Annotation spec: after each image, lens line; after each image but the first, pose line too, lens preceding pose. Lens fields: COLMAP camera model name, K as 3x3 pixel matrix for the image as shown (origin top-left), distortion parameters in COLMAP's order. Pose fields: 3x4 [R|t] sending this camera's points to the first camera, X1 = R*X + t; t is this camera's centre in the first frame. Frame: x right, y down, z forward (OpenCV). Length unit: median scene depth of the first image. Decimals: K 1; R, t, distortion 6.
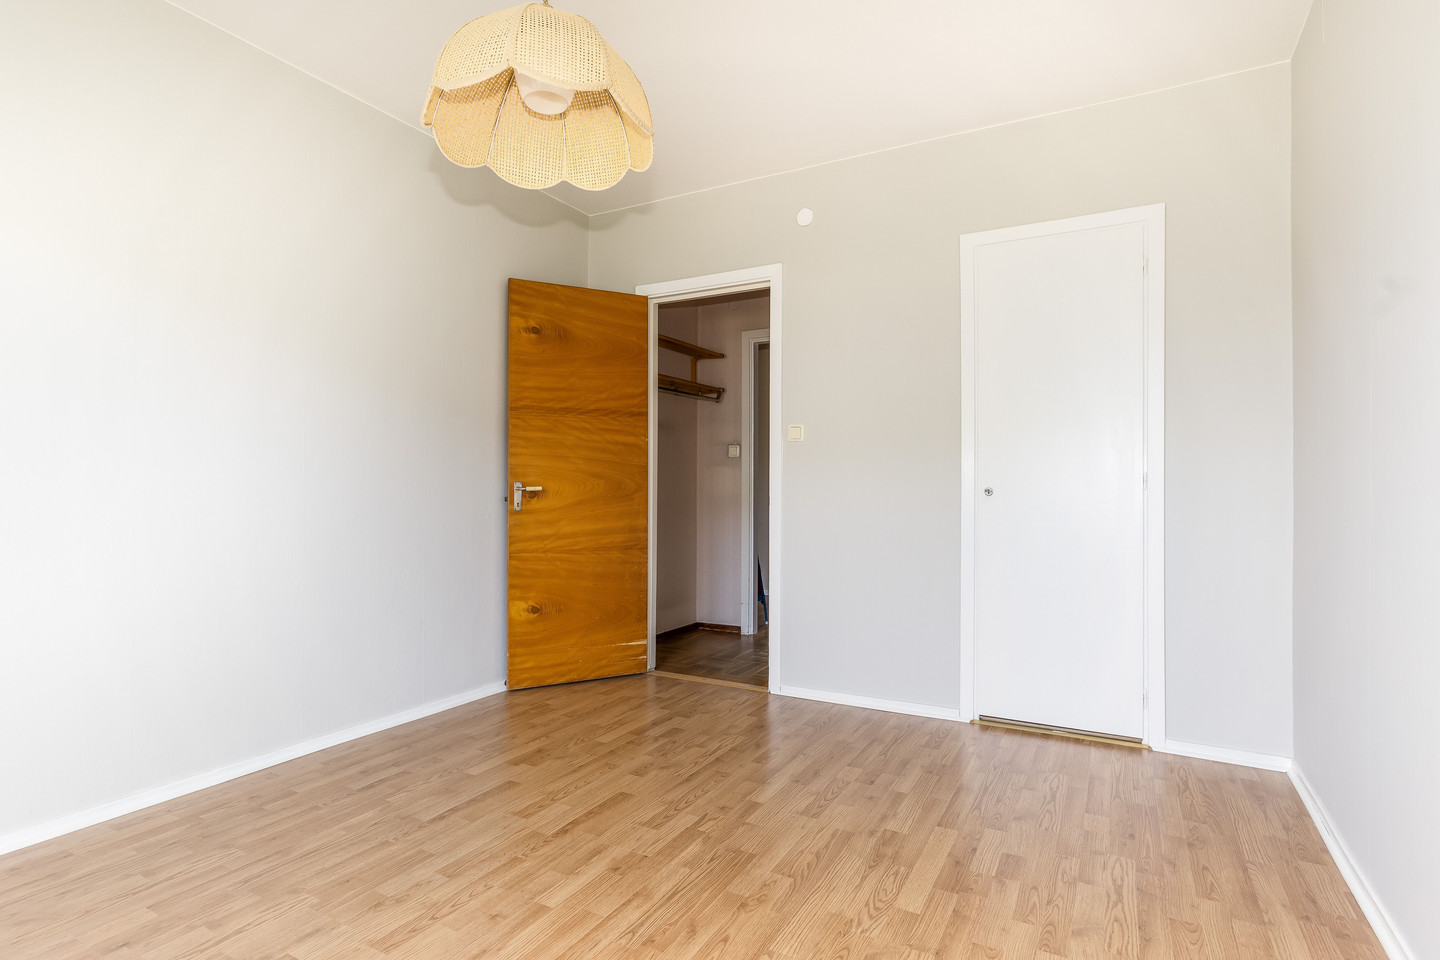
lens RADIAL K [[733.9, 0, 720.9], [0, 733.9, 476.2], [0, 0, 1]] dist [-0.029463, -0.000615]
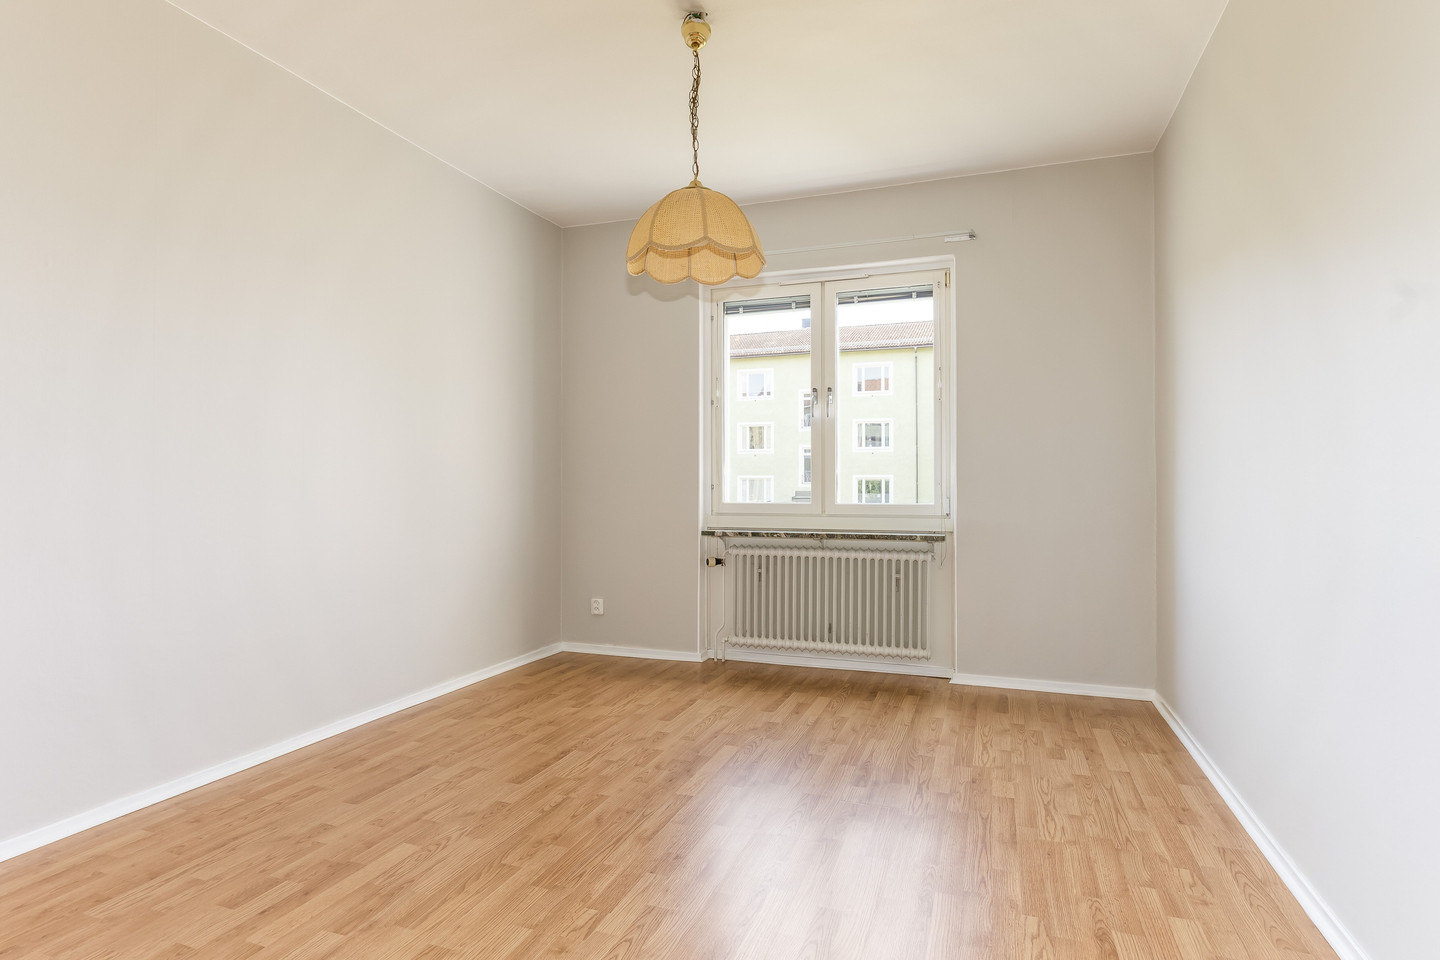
lens RADIAL K [[733.9, 0, 718.3], [0, 733.9, 492.8], [0, 0, 1]] dist [-0.029463, -0.000615]
pose [[-0.989225, -0.004755, -0.146328, -0.049086], [-0.004764, 0.999989, -0.000291, 0.030229], [0.146328, 0.000410, -0.989236, 1.989990]]
